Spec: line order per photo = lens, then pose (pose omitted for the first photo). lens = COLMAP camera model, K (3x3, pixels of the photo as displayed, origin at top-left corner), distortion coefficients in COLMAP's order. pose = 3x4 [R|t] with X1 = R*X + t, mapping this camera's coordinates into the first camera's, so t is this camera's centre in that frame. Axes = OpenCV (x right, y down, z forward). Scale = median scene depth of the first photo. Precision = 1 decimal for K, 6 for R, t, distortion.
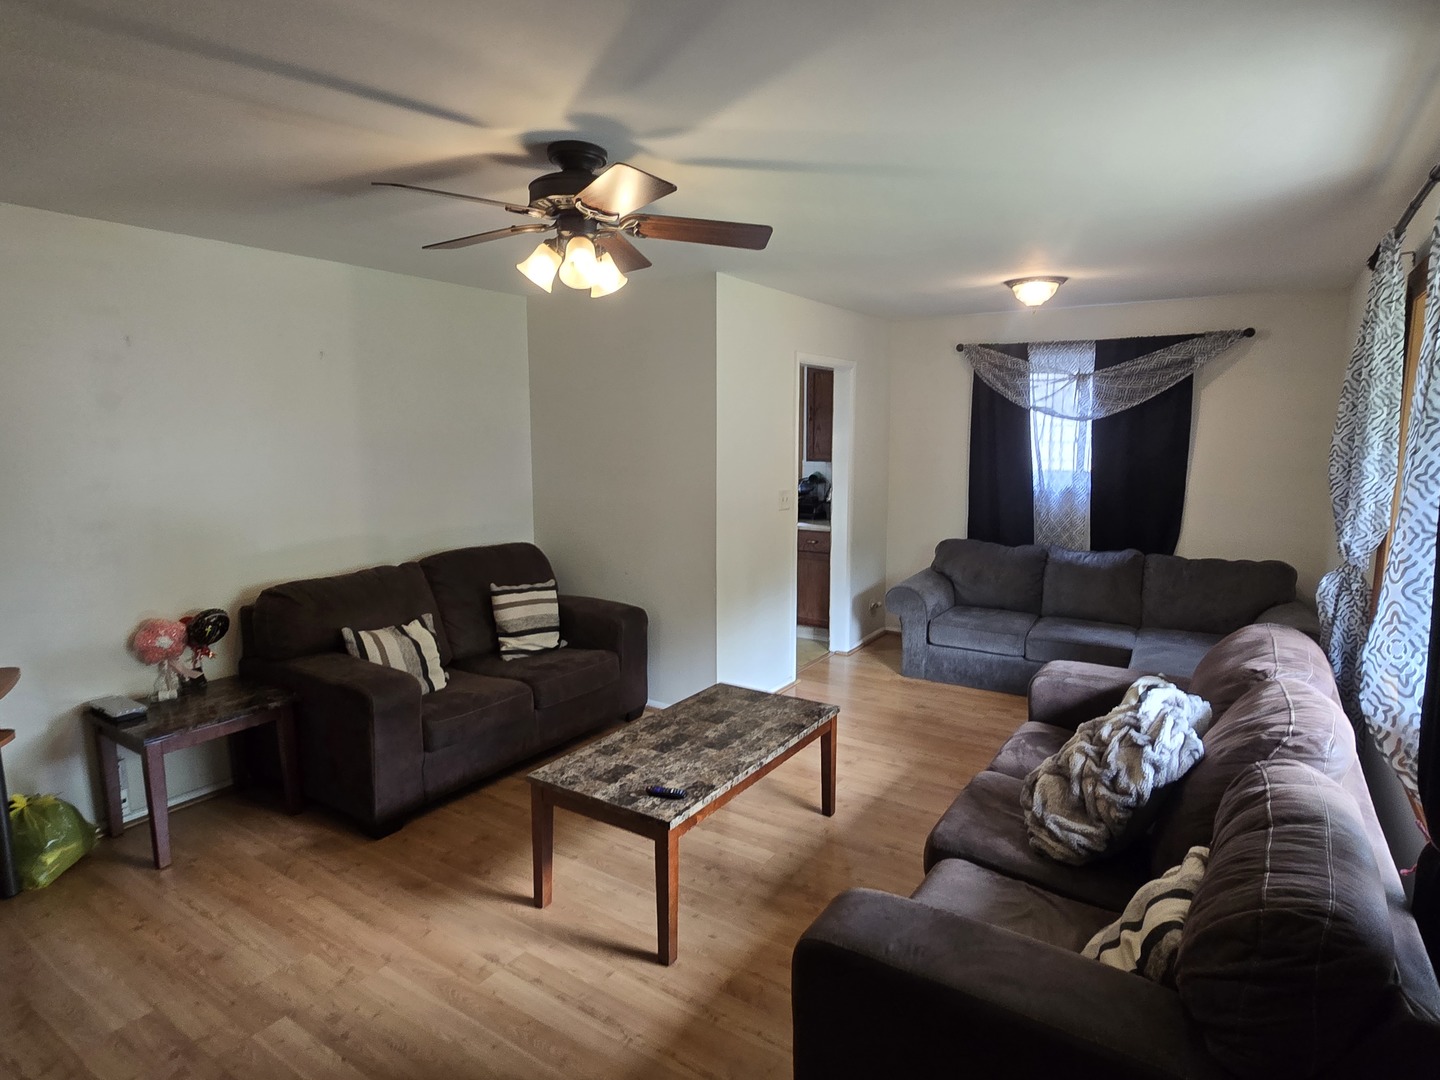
lens RADIAL K [[803.2, 0, 711.1], [0, 803.2, 539.0], [0, 0, 1]] dist [0.002544, -0.001793]
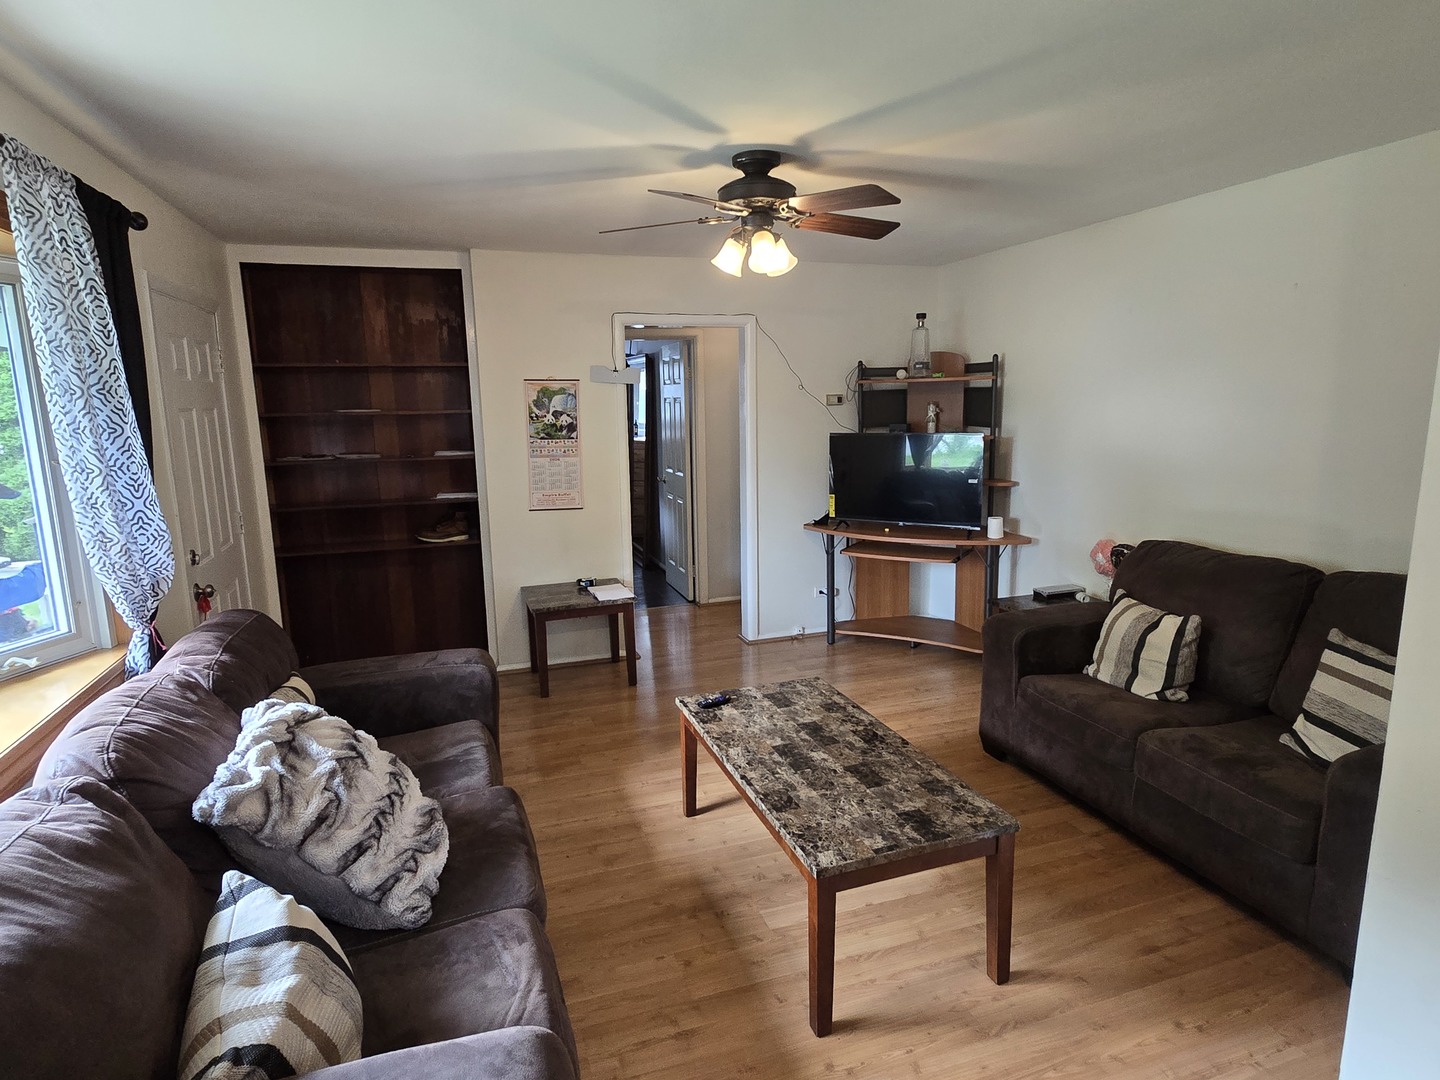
lens RADIAL K [[803.2, 0, 711.1], [0, 803.2, 539.0], [0, 0, 1]] dist [0.002544, -0.001793]
pose [[-0.613628, 0.152168, -0.774794, 0.488714], [-0.087218, 0.962187, 0.258048, -0.128113], [0.784764, 0.225921, -0.577153, 0.965754]]
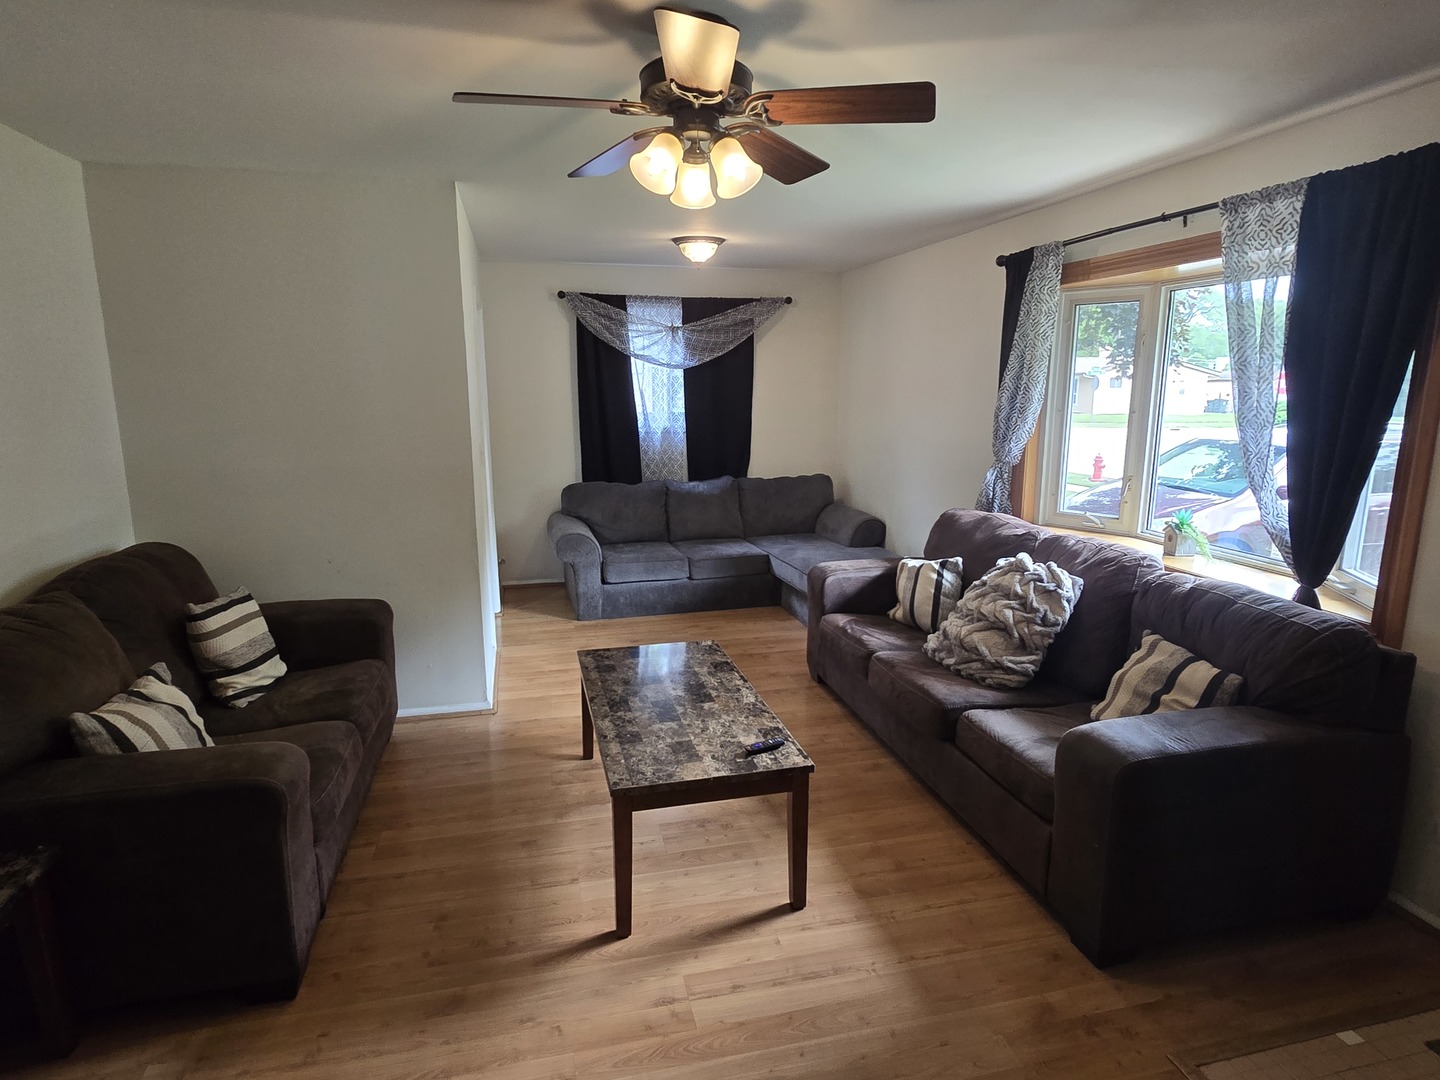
lens RADIAL K [[803.2, 0, 711.1], [0, 803.2, 539.0], [0, 0, 1]] dist [0.002544, -0.001793]
pose [[0.680390, -0.142520, 0.718858, -0.454114], [0.101242, 0.989782, 0.100409, -0.020954], [-0.725823, 0.004462, 0.687867, 0.226473]]
